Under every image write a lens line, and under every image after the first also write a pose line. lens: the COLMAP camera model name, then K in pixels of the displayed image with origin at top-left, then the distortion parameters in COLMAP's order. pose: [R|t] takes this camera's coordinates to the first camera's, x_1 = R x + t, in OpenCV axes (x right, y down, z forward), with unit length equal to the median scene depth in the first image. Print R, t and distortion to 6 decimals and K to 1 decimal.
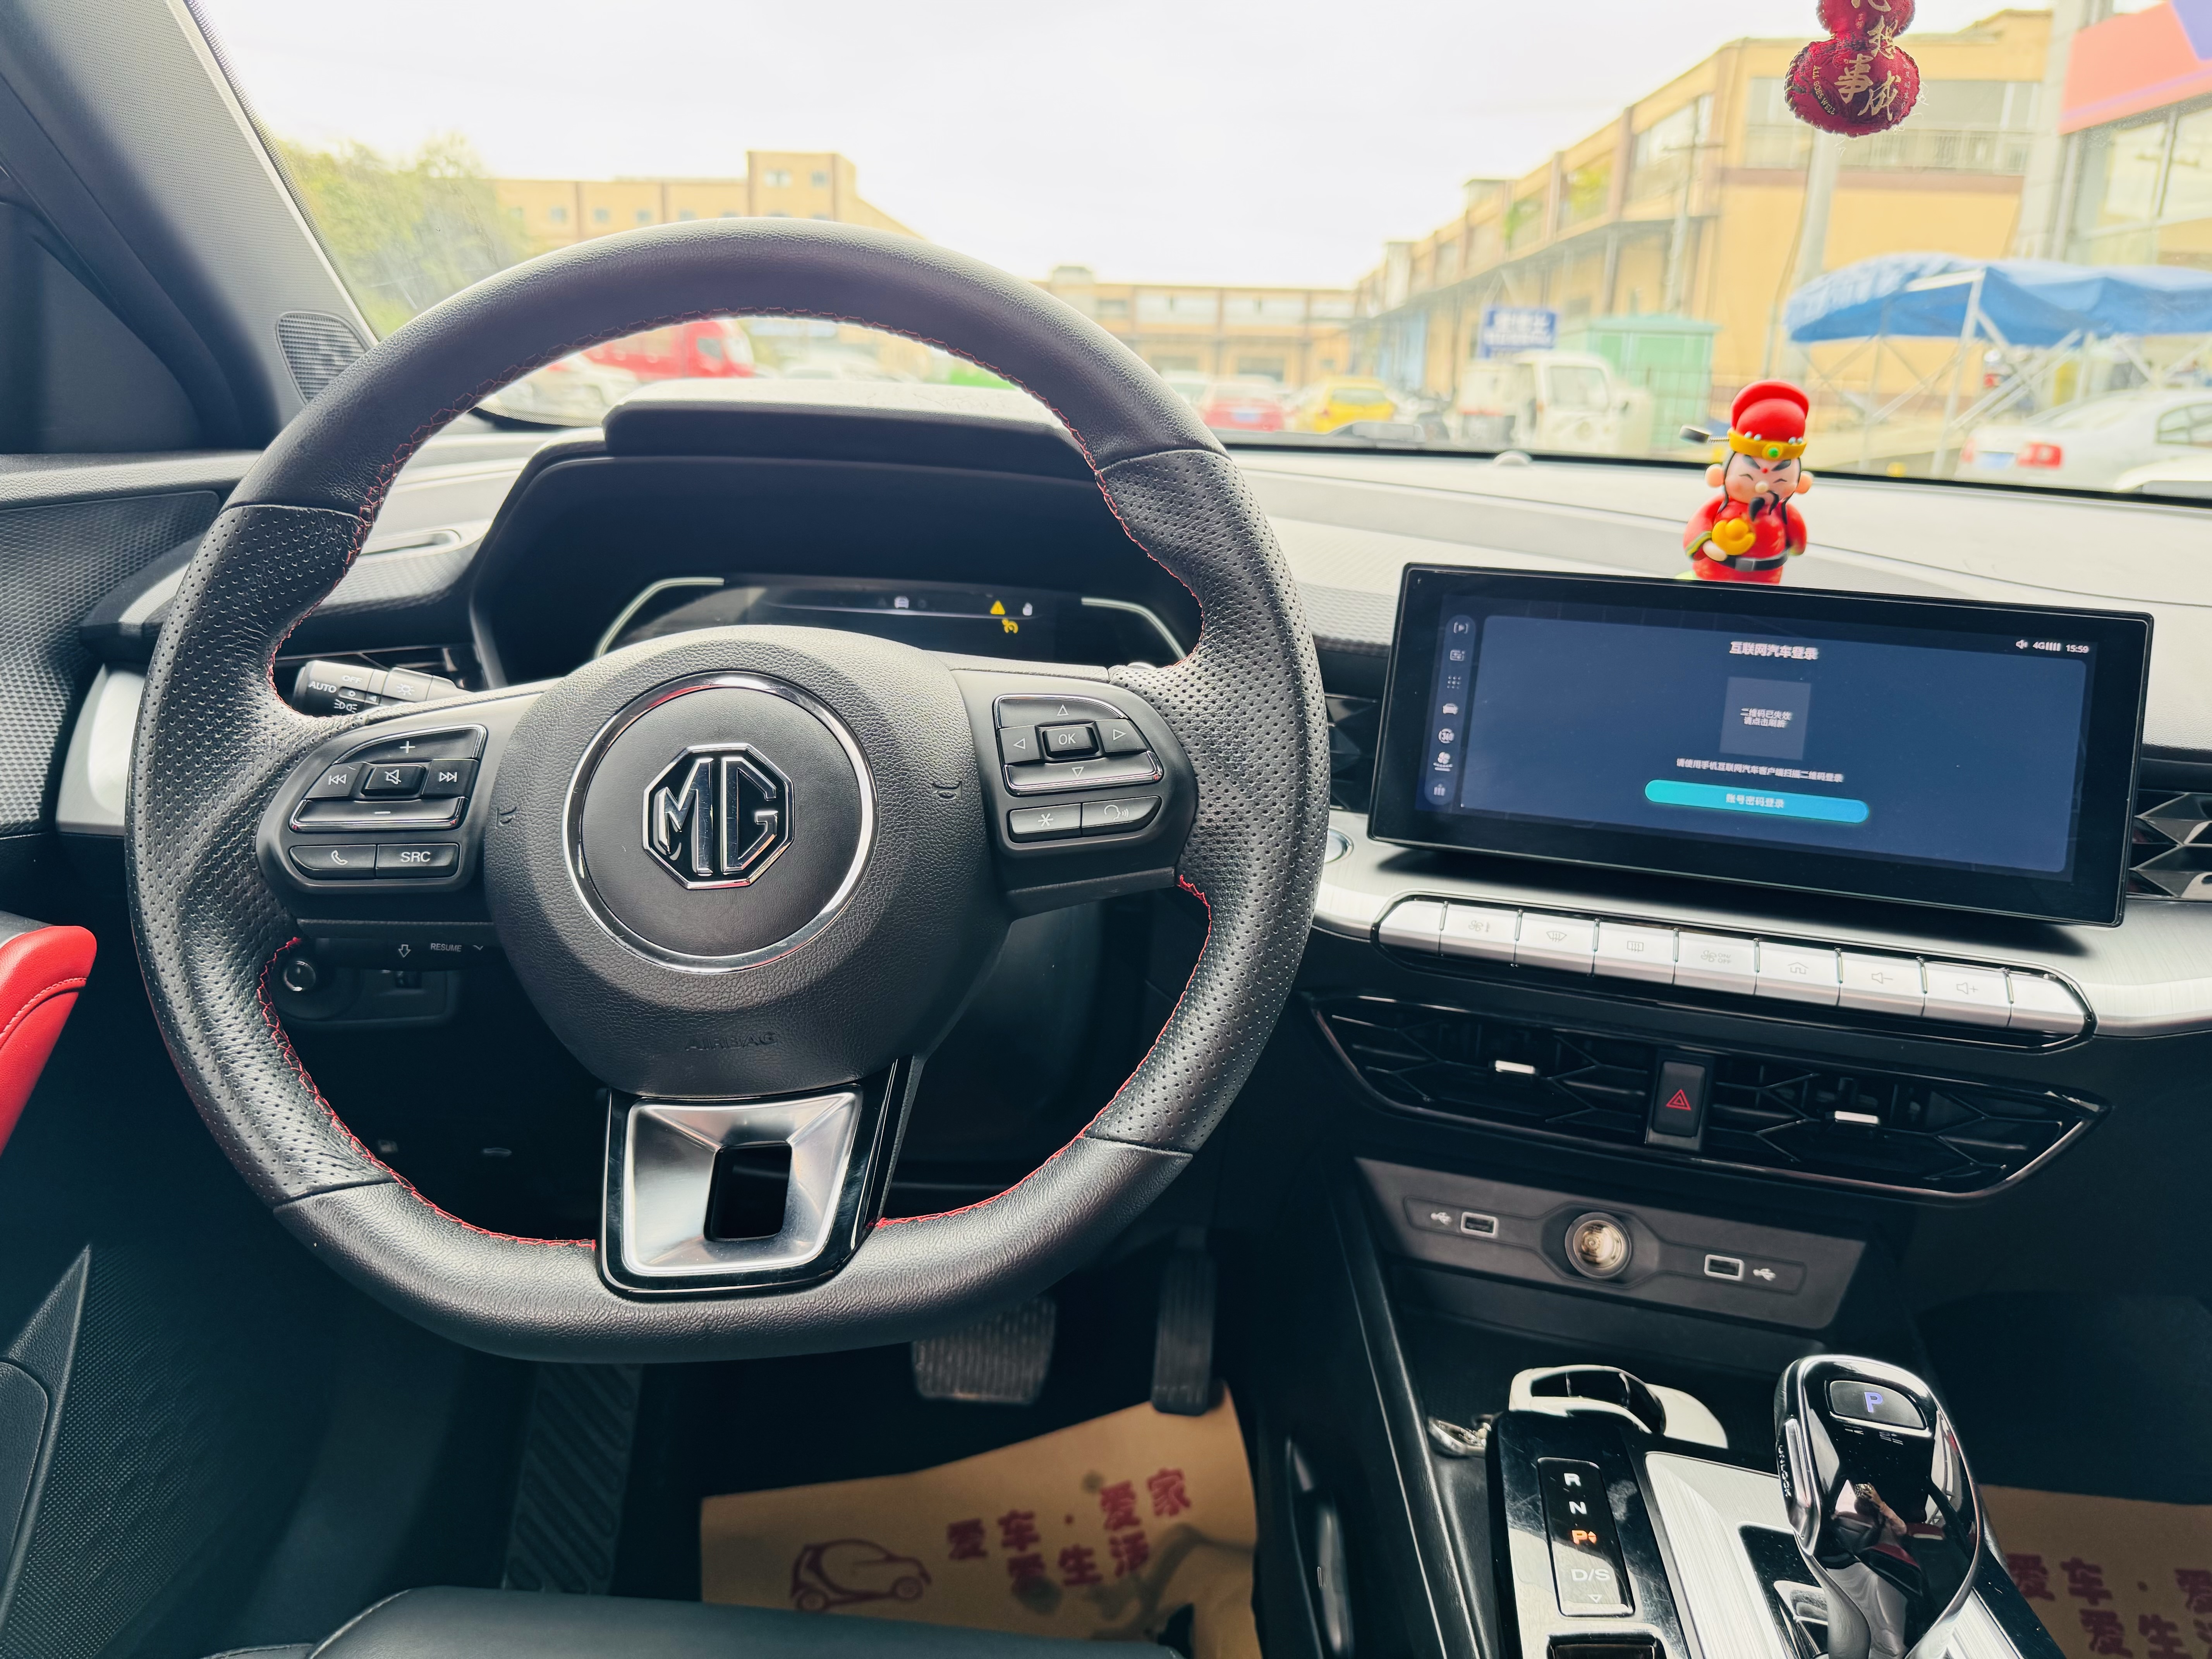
lens RADIAL K [[1512.1, 0, 1106.0], [0, 1512.1, 829.5], [0, 0, 1]] dist [0.069318, -0.111470]
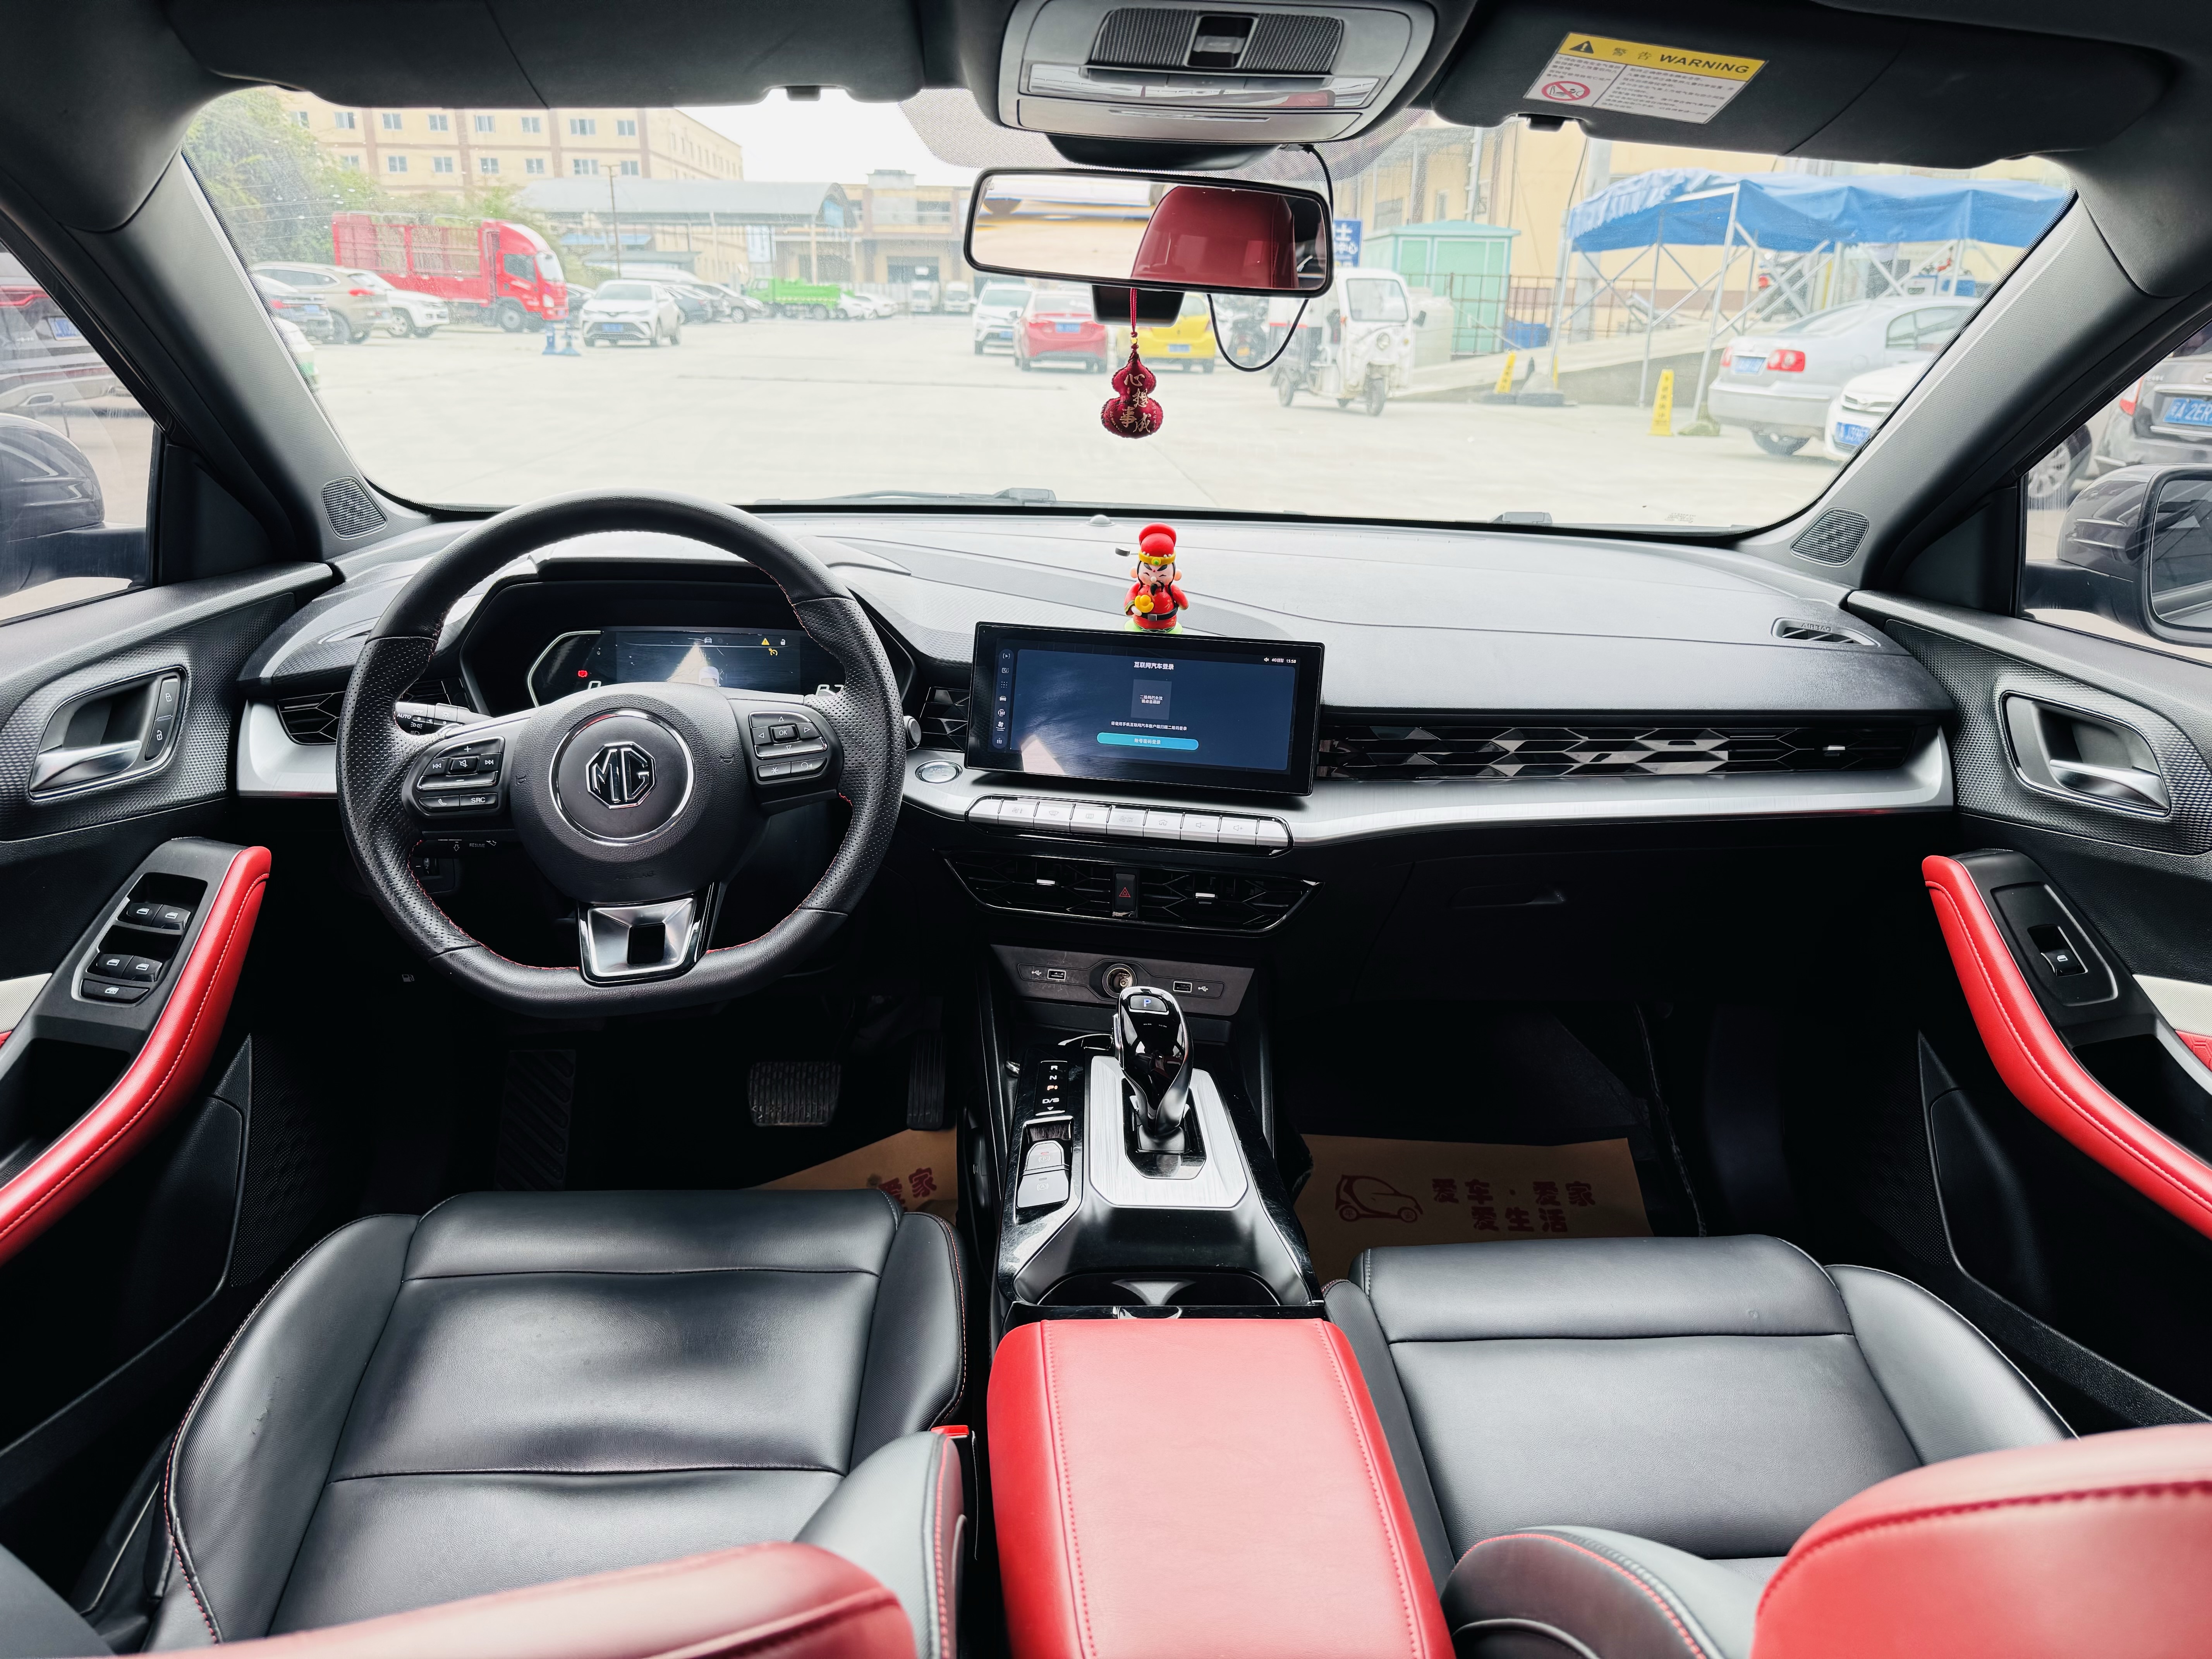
lens RADIAL K [[1504.9, 0, 1106.0], [0, 1504.9, 829.5], [0, 0, 1]] dist [0.145978, -0.281399]
pose [[0.994476, -0.049301, 0.092664, 0.190467], [0.043575, 0.997072, 0.062839, -0.031306], [-0.095490, -0.058454, 0.993713, -1.023649]]
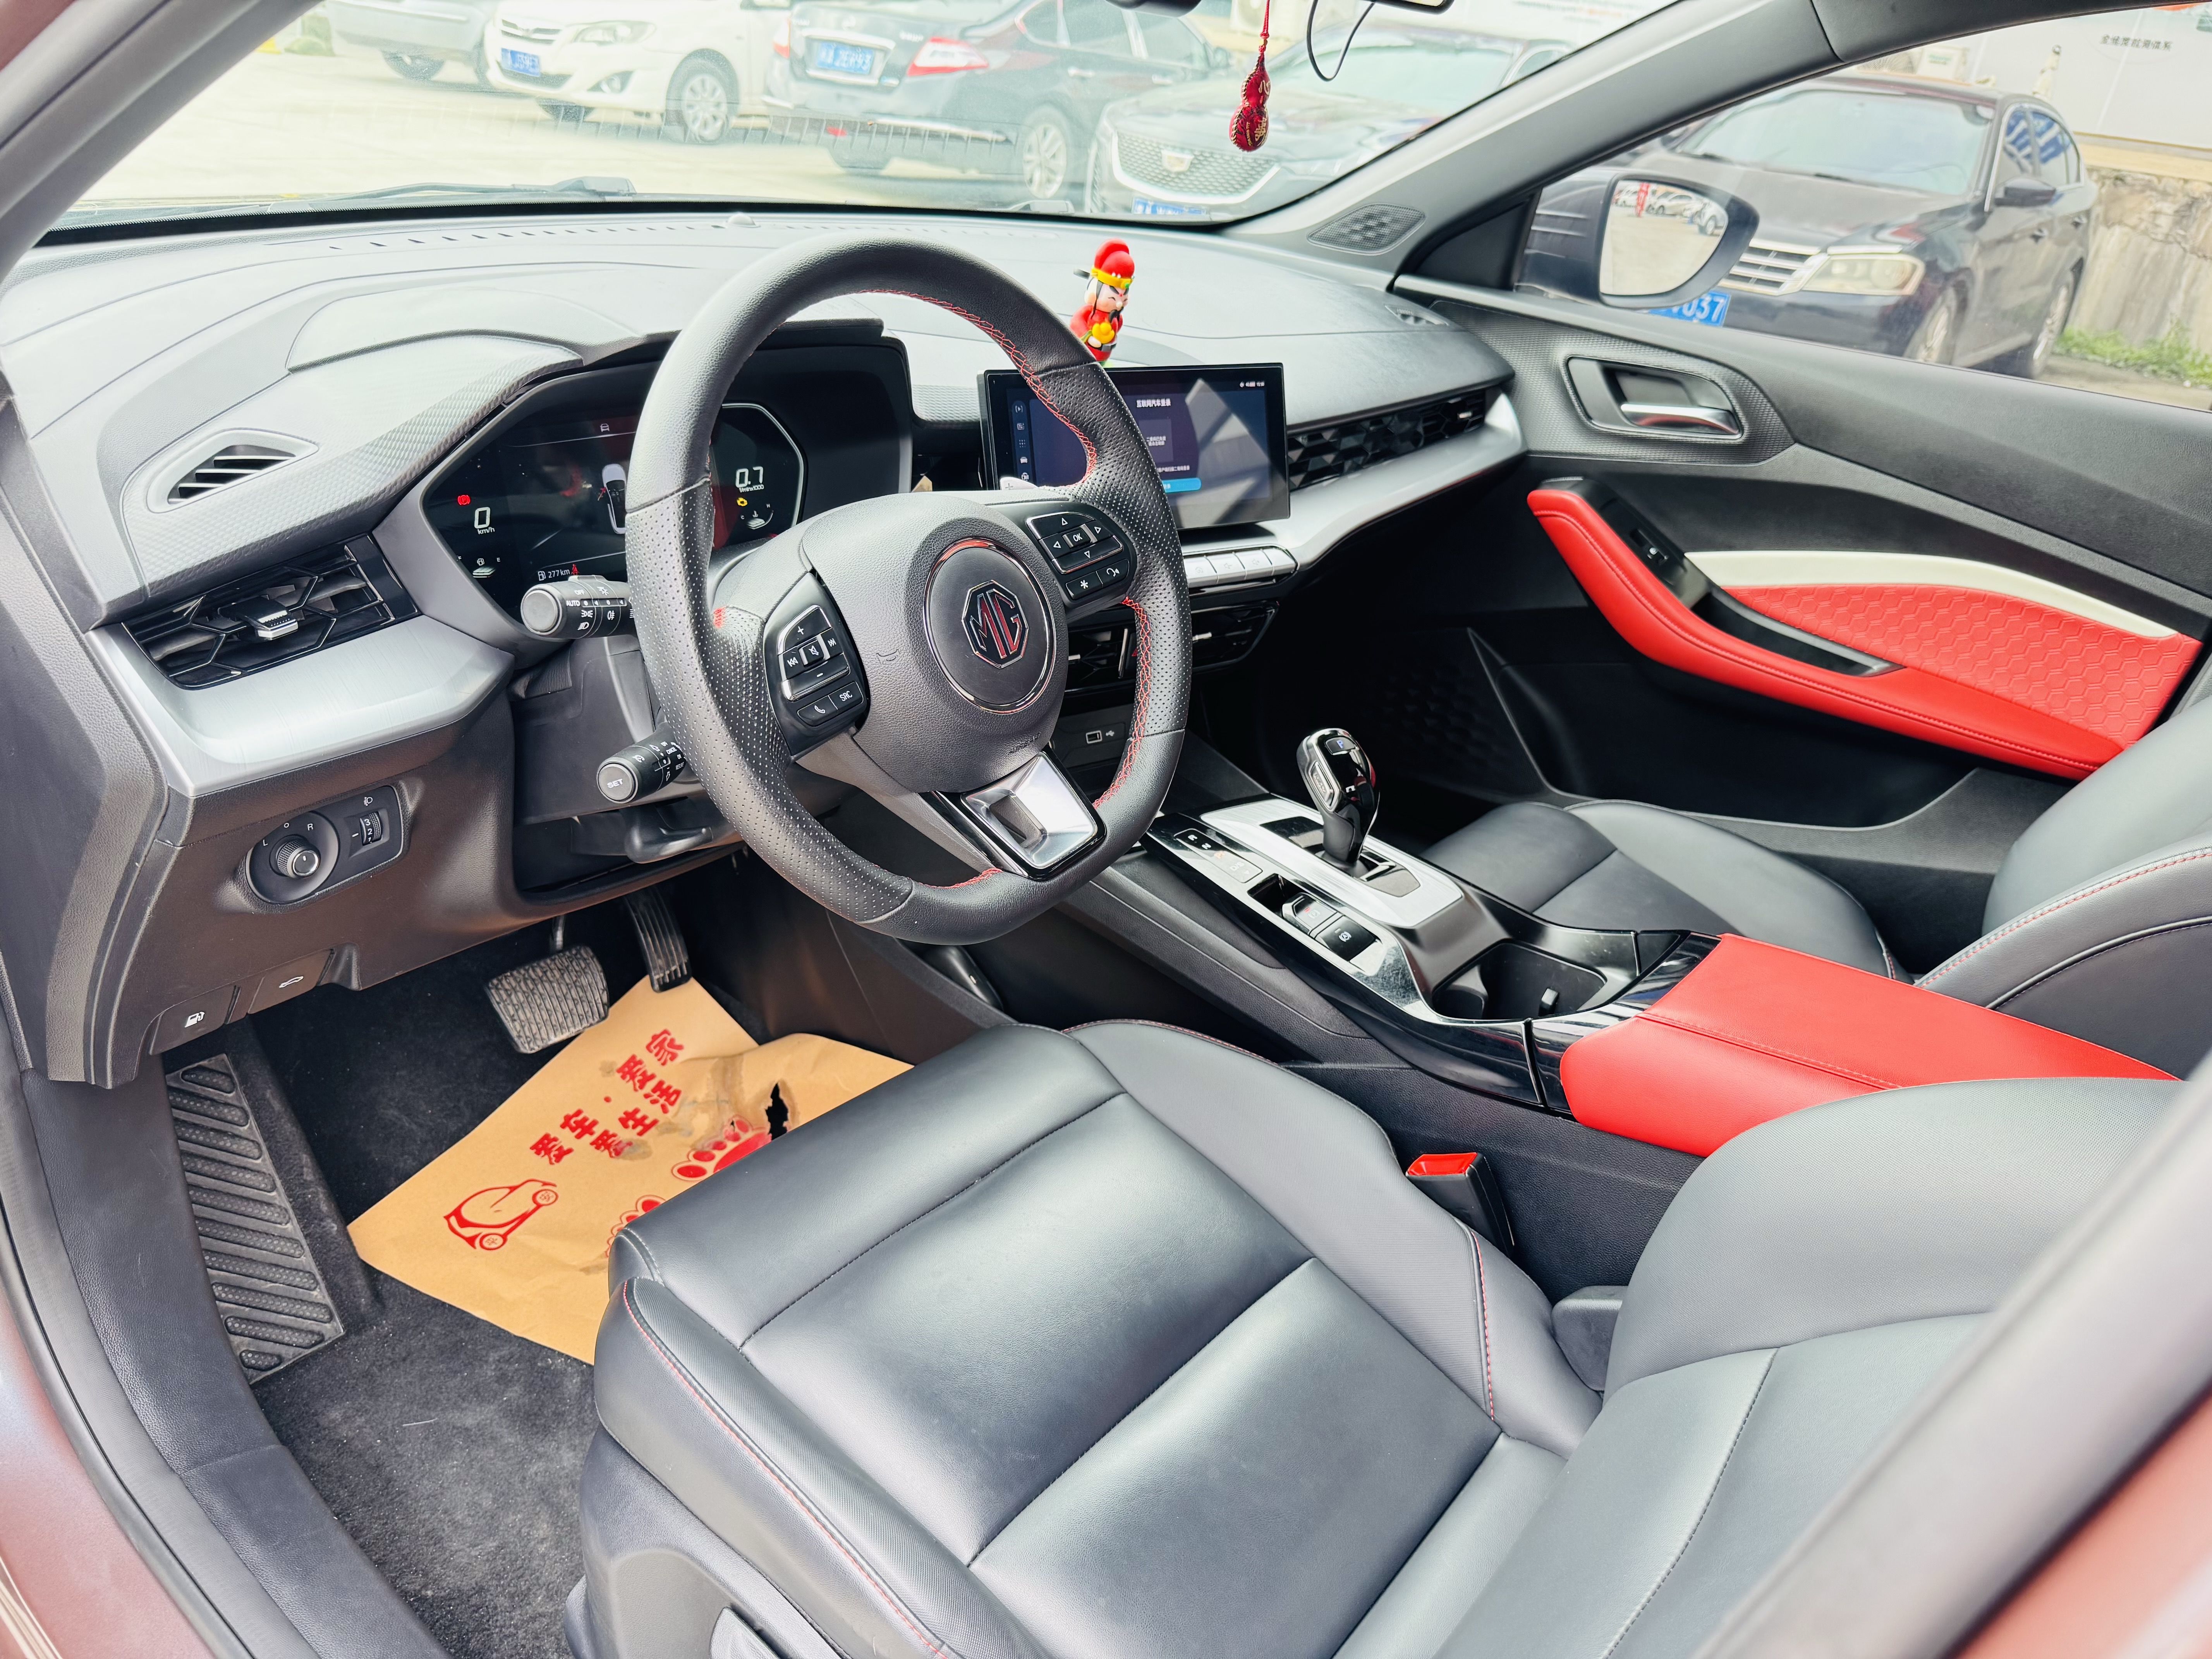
lens RADIAL K [[1557.2, 0, 1015.1], [0, 1557.2, 789.8], [0, 0, 1]] dist [0.088065, -0.121468]
pose [[0.630141, -0.318693, 0.708066, -1.237478], [0.125949, 0.941766, 0.311792, -0.305485], [-0.766198, -0.107292, 0.633584, -0.138936]]
